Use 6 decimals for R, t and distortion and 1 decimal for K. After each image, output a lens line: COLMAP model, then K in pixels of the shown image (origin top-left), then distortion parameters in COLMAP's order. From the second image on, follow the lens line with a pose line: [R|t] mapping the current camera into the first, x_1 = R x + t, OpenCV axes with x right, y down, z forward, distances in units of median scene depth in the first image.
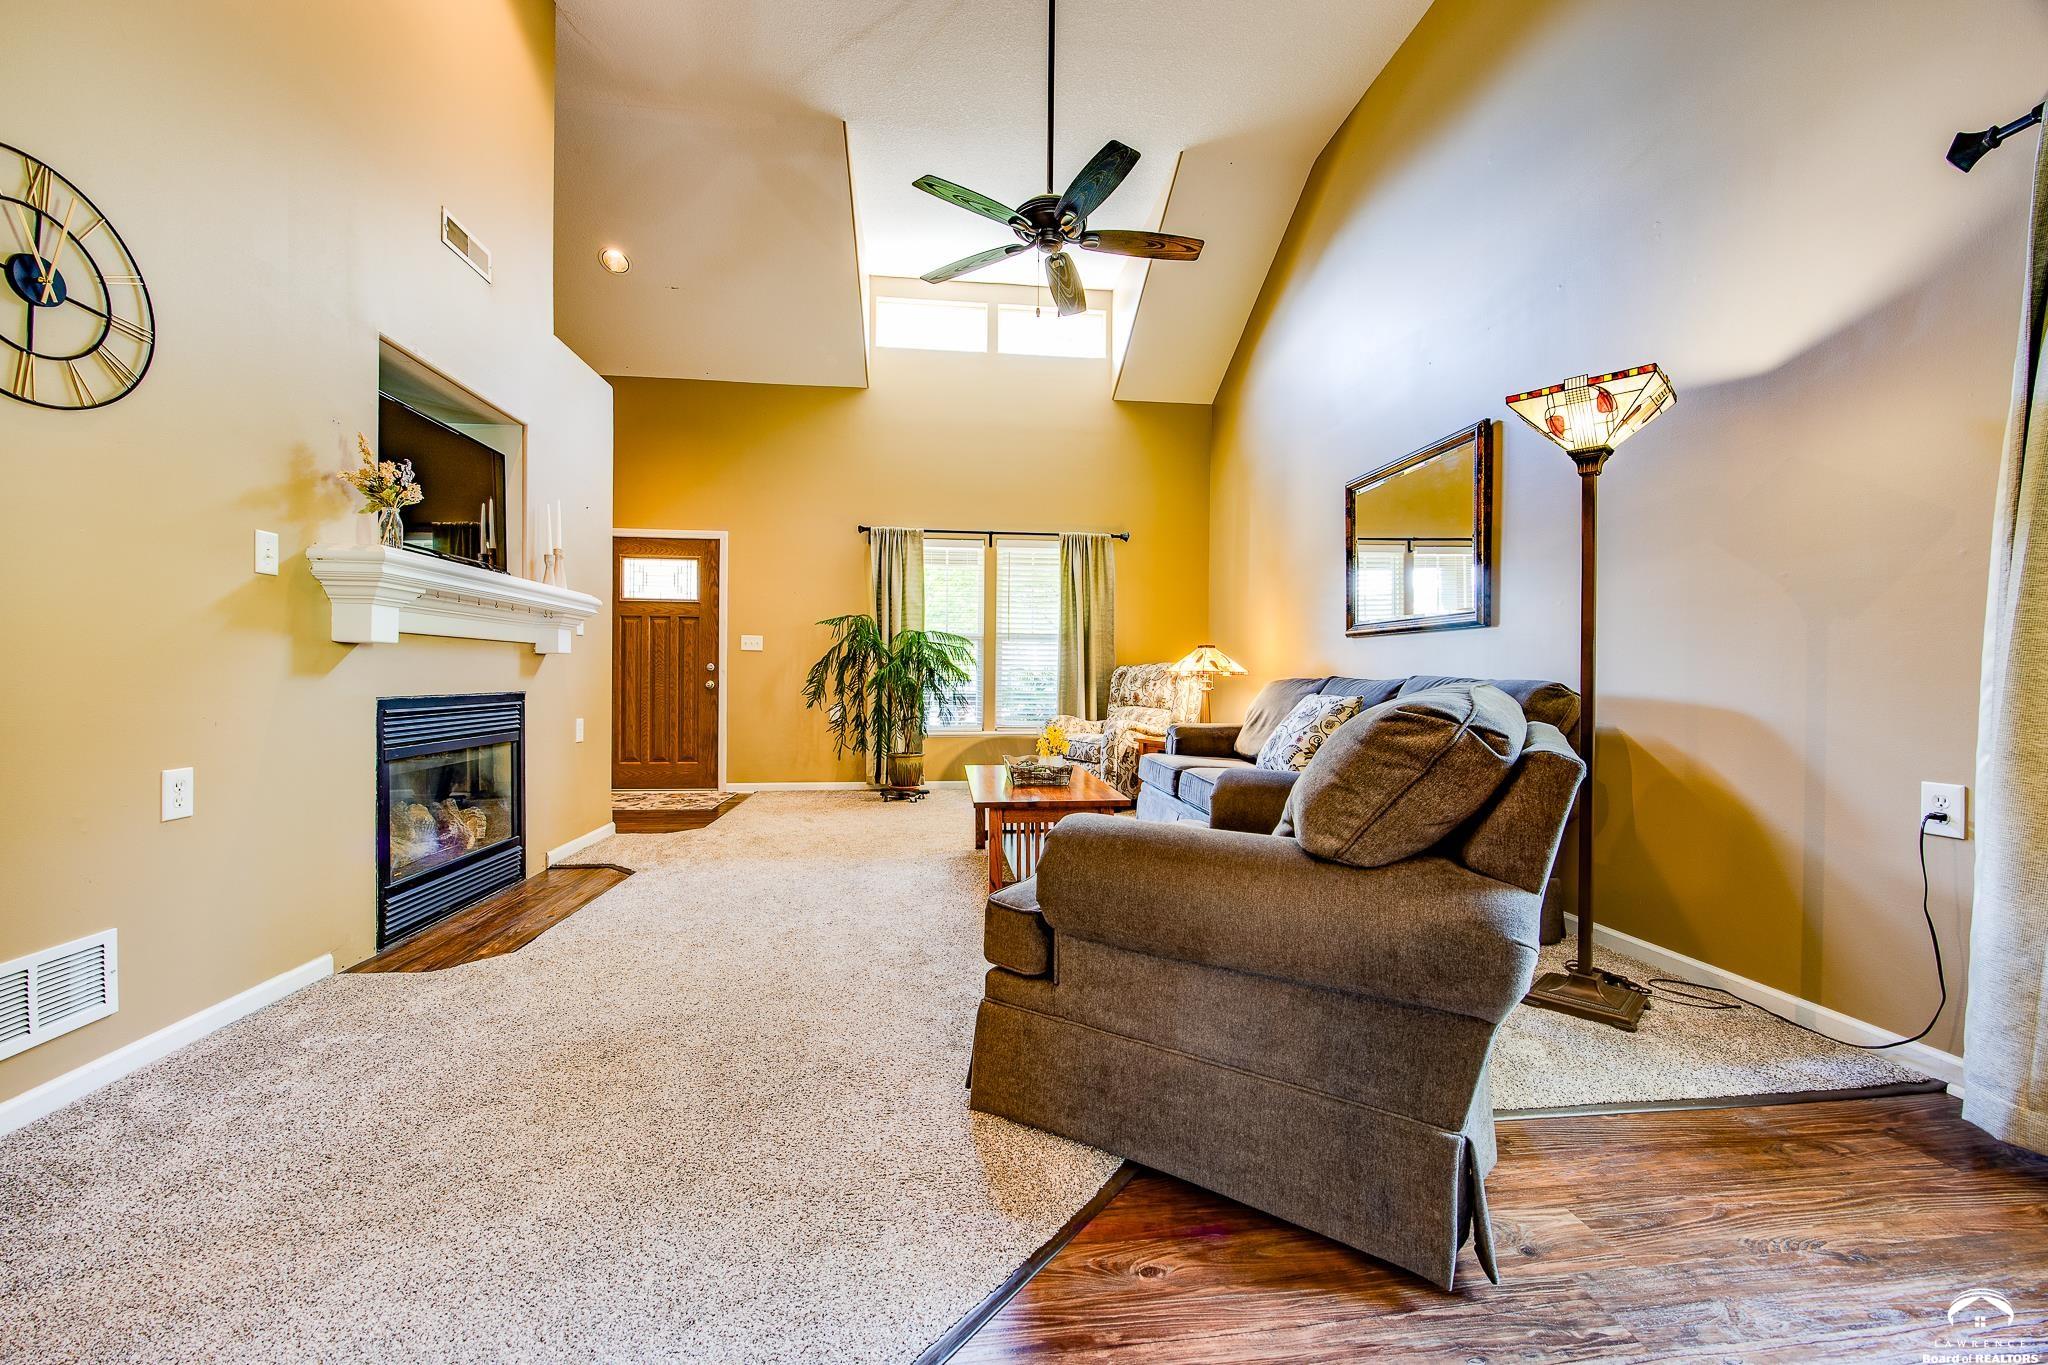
lens RADIAL K [[796.0, 0, 1024.0], [0, 796.0, 682.5], [0, 0, 1]] dist [-0.002128, 0.000026]
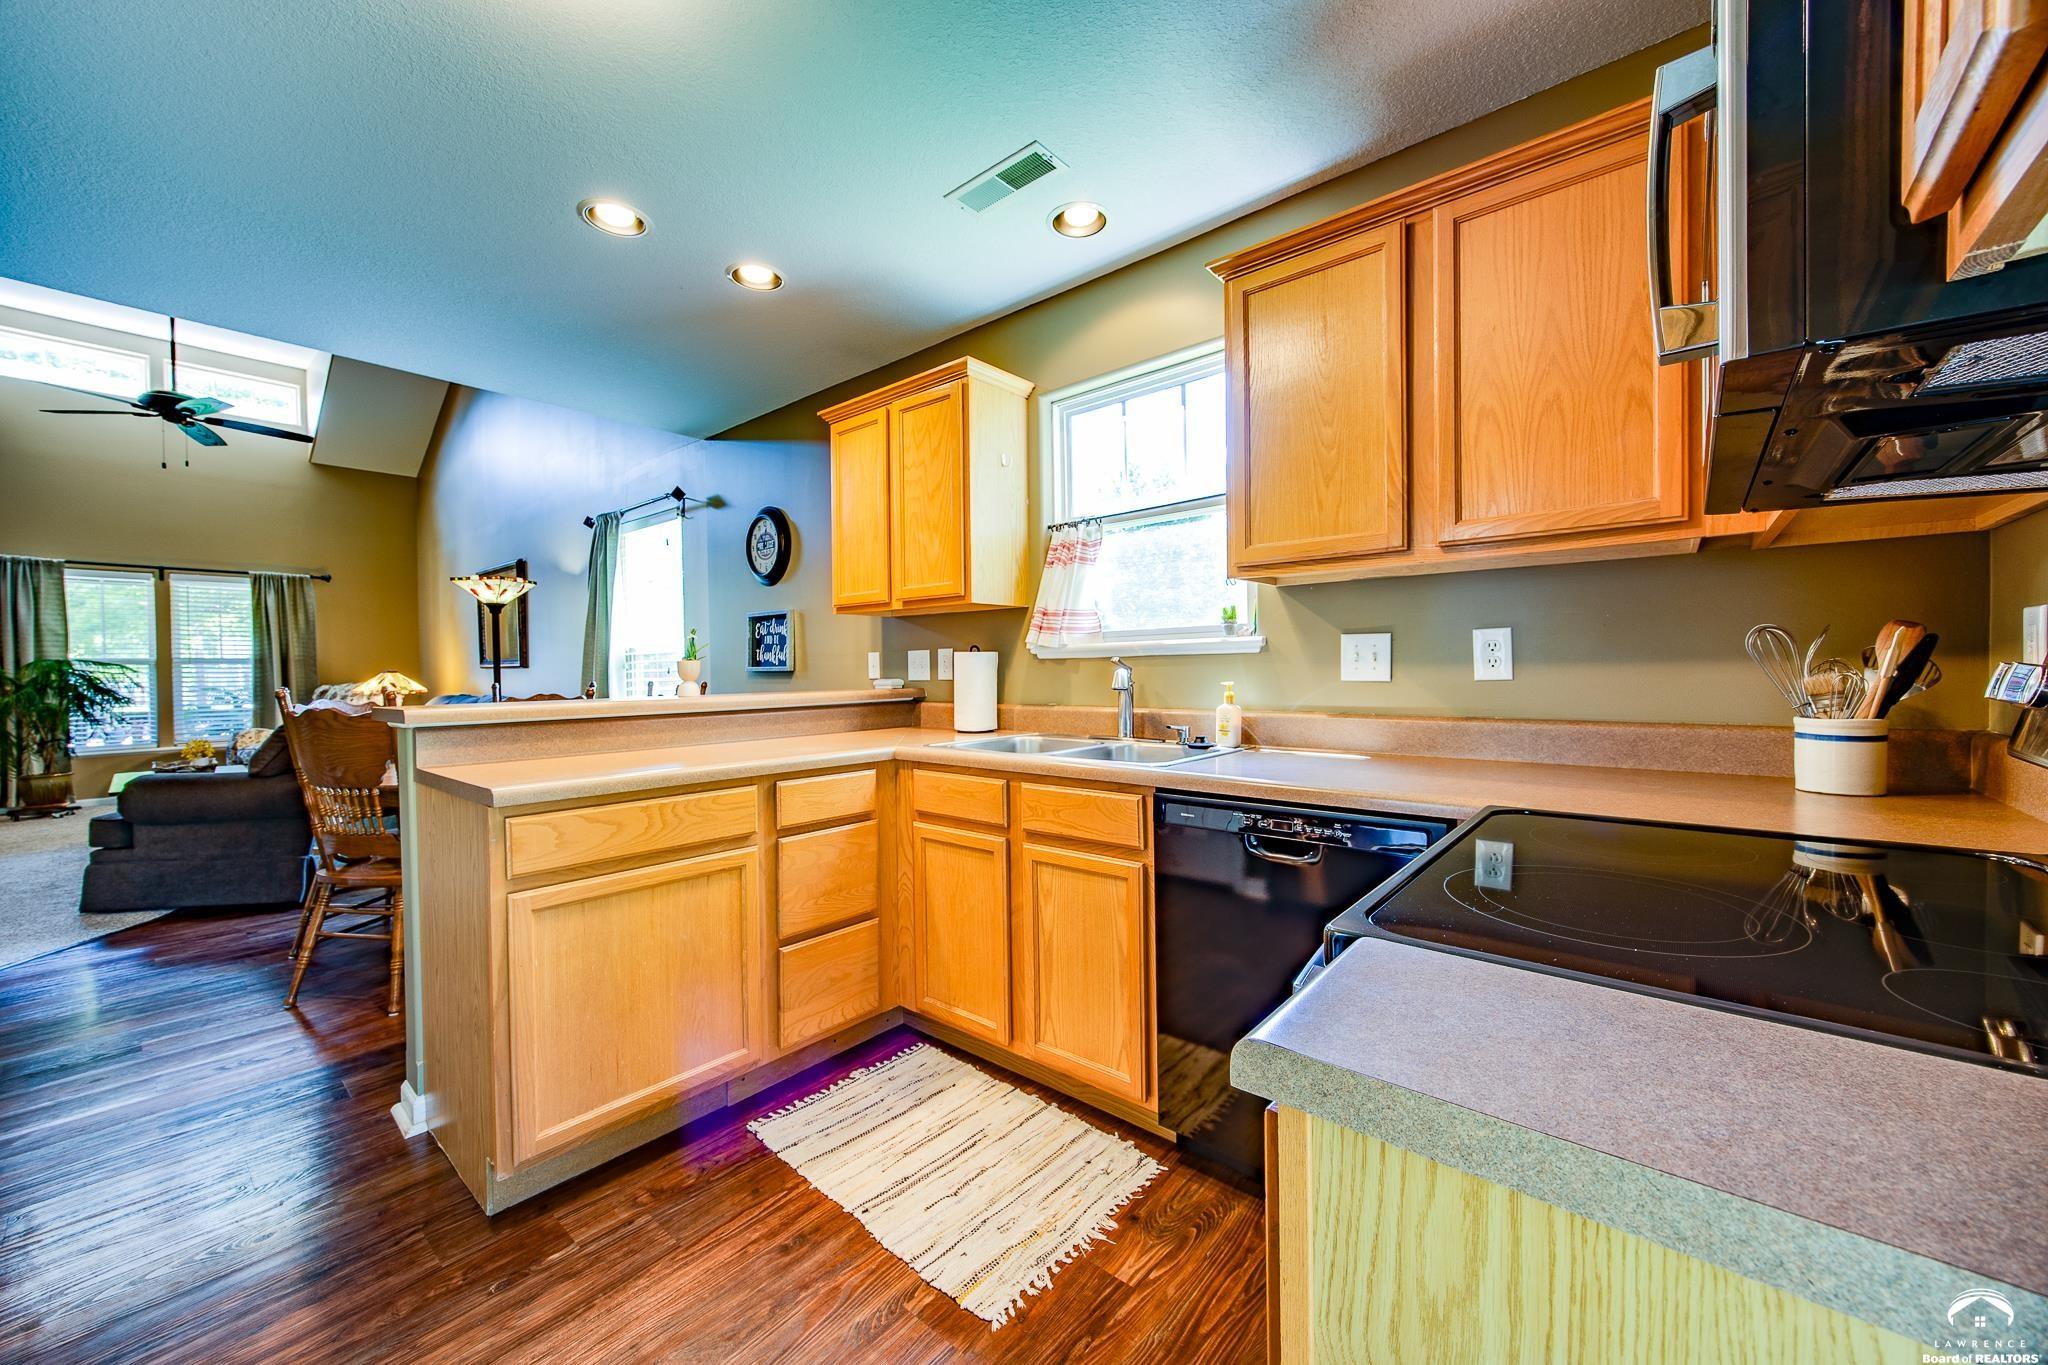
lens RADIAL K [[773.1, 0, 1024.0], [0, 773.1, 682.5], [0, 0, 1]] dist [0.001645, 0.000302]
pose [[0.736059, -0.027336, 0.676365, 0.116072], [0.021072, 0.999625, 0.017469, -0.024281], [-0.676589, 0.001394, 0.736360, -0.647651]]
